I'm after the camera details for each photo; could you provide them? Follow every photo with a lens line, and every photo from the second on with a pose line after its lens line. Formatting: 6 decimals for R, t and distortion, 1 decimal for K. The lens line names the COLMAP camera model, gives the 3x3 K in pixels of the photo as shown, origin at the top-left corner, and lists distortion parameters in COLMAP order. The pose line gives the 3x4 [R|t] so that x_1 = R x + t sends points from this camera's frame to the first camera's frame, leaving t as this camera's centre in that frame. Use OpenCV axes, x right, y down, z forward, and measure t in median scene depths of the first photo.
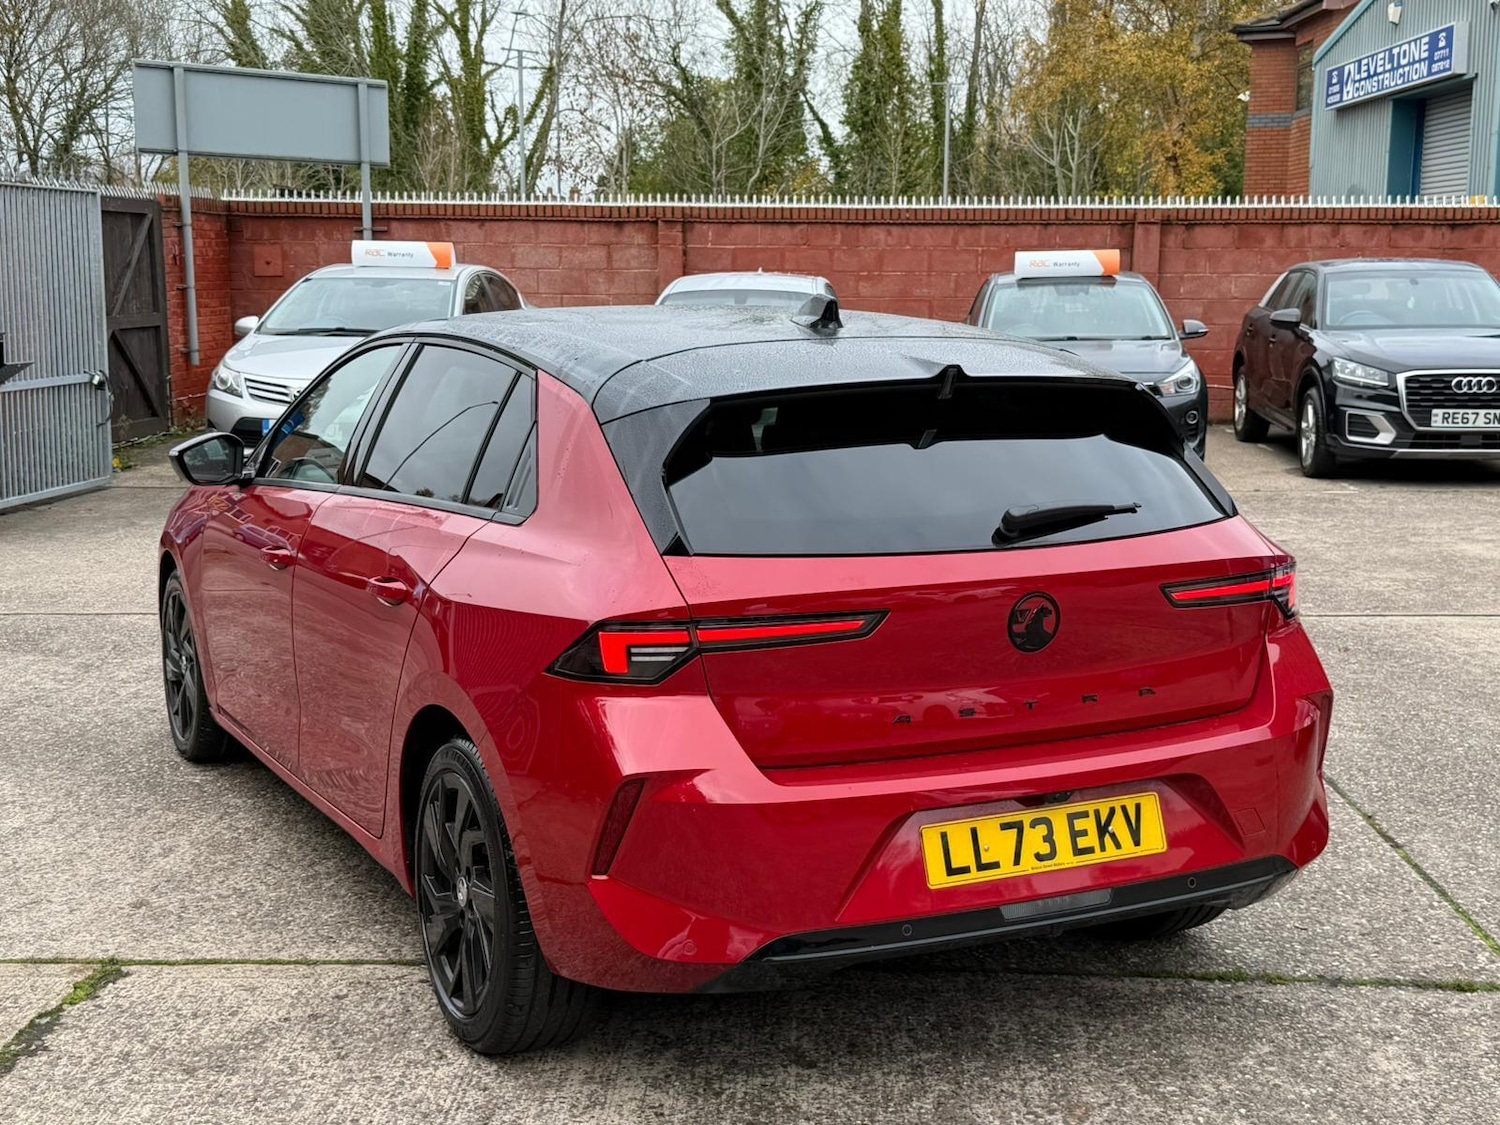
lens RADIAL K [[1976.8, 0, 742.6], [0, 1976.8, 569.2], [0, 0, 1]] dist [0.204618, -0.492818]
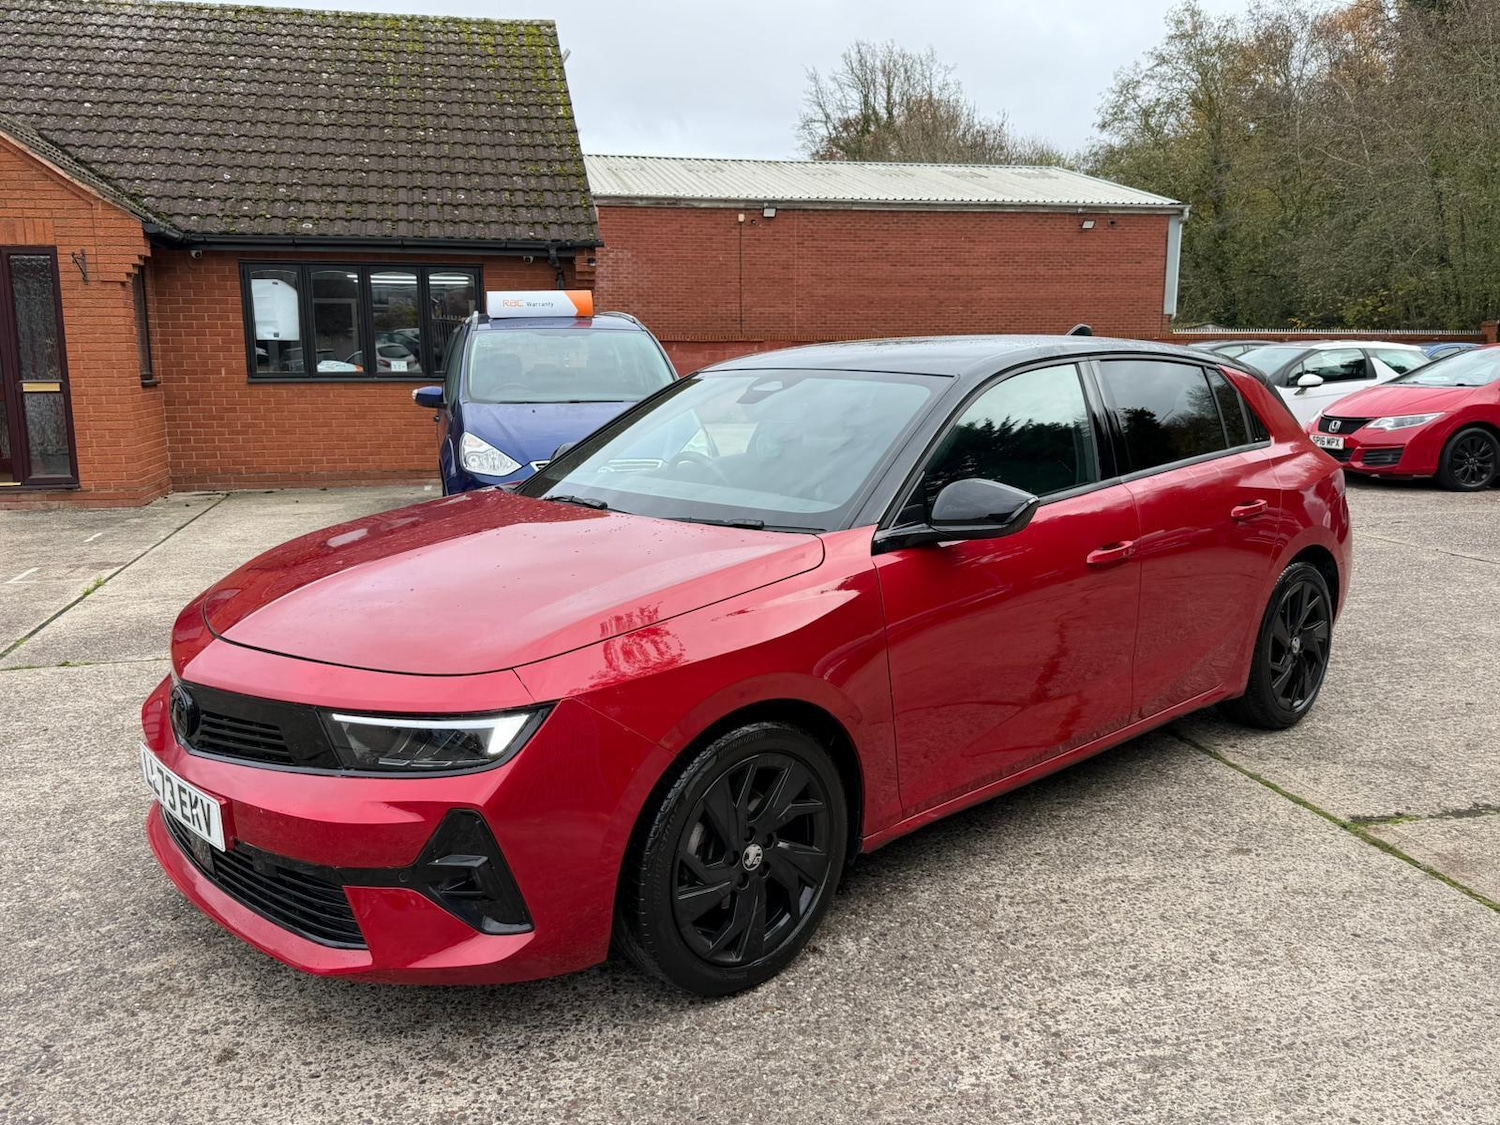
lens RADIAL K [[1213.7, 0, 749.0], [0, 1213.7, 564.3], [0, 0, 1]] dist [0.075602, -0.135583]
pose [[-0.269430, -0.167516, 0.948339, -0.651126], [0.151242, 0.965174, 0.213459, -0.140200], [-0.951070, 0.200941, -0.234711, 1.054958]]
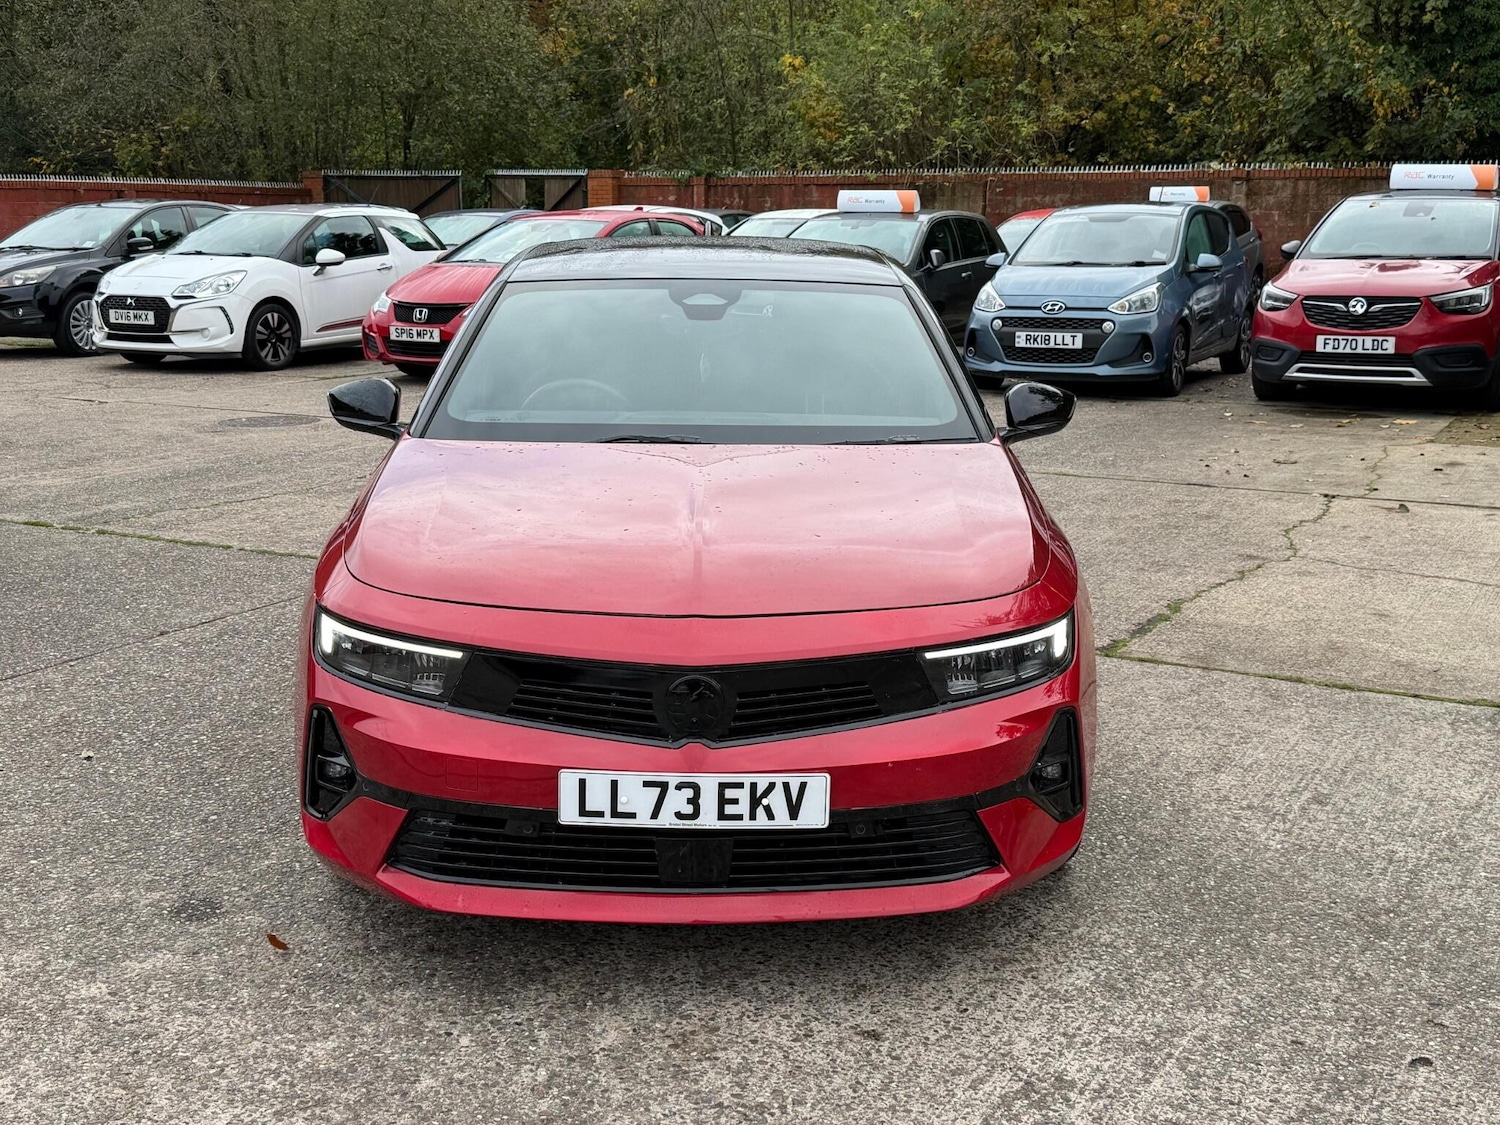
lens RADIAL K [[1780.2, 0, 753.2], [0, 1780.2, 566.3], [0, 0, 1]] dist [0.209279, -0.497933]
pose [[-0.904517, -0.093790, 0.415996, -0.444250], [0.055956, 0.940975, 0.333818, -0.246665], [-0.422751, 0.325221, -0.845880, 1.578872]]
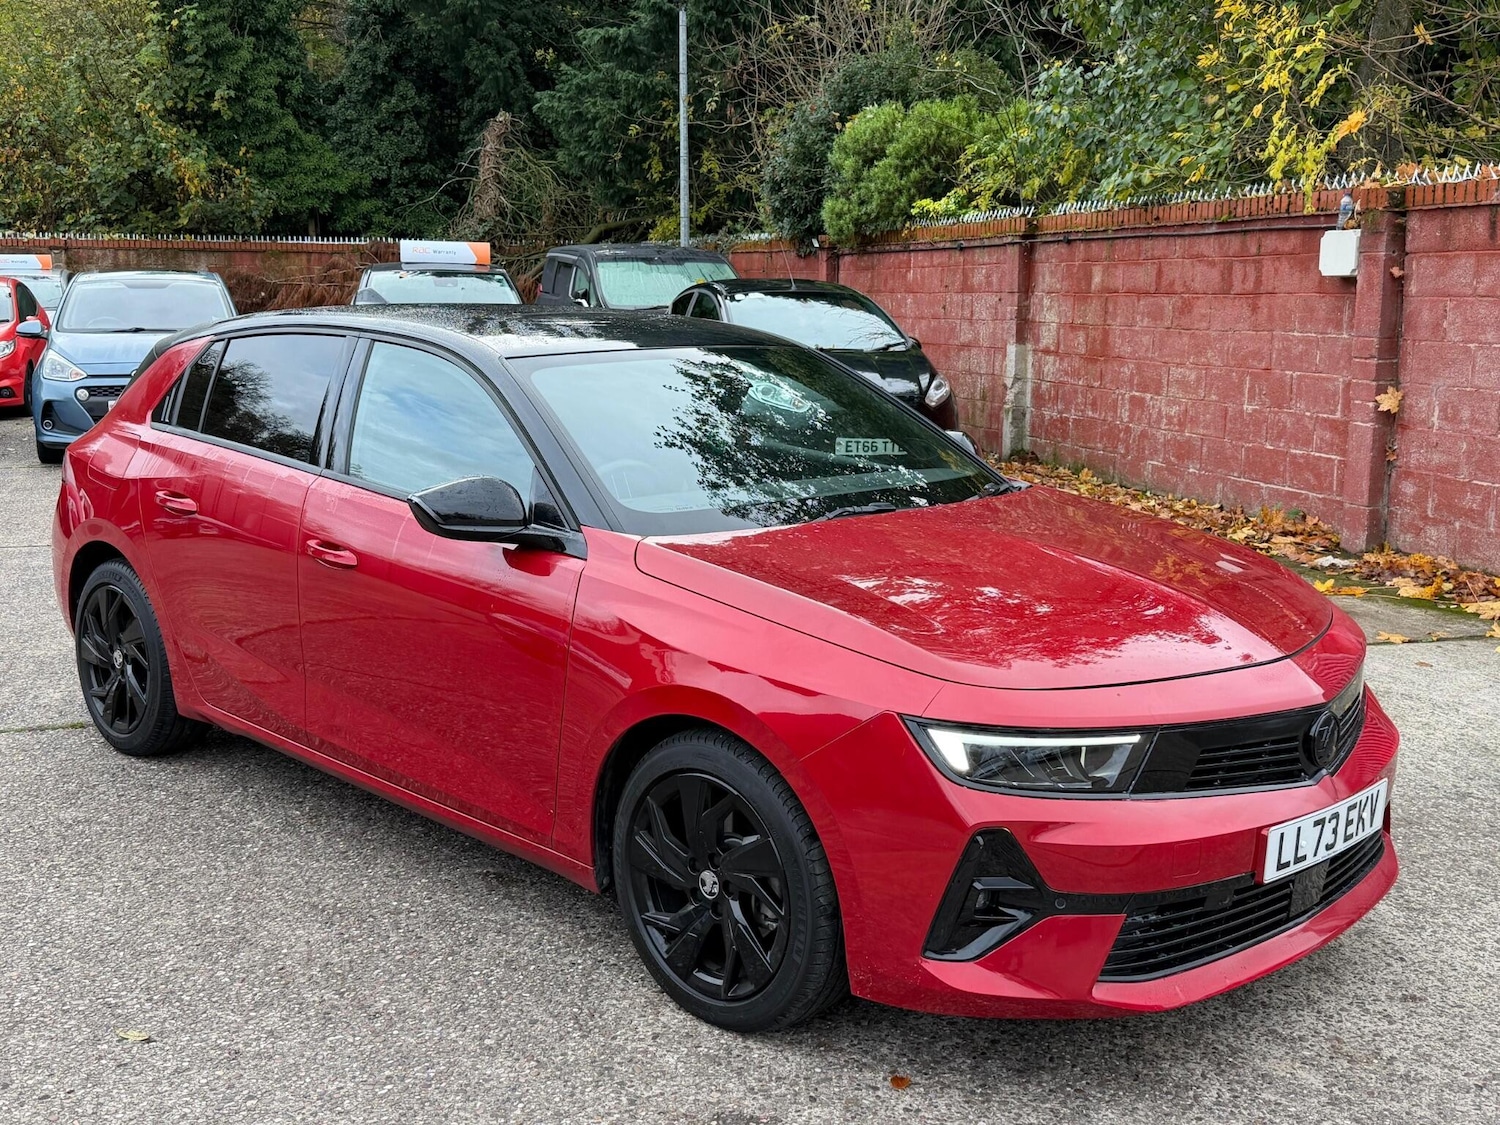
lens RADIAL K [[1630.2, 0, 752.0], [0, 1630.2, 562.1], [0, 0, 1]] dist [0.199983, -0.469848]
pose [[-0.944744, 0.046792, -0.324452, 0.122554], [-0.058974, 0.949350, 0.308637, -0.233386], [0.322461, 0.310717, -0.894133, 1.538869]]
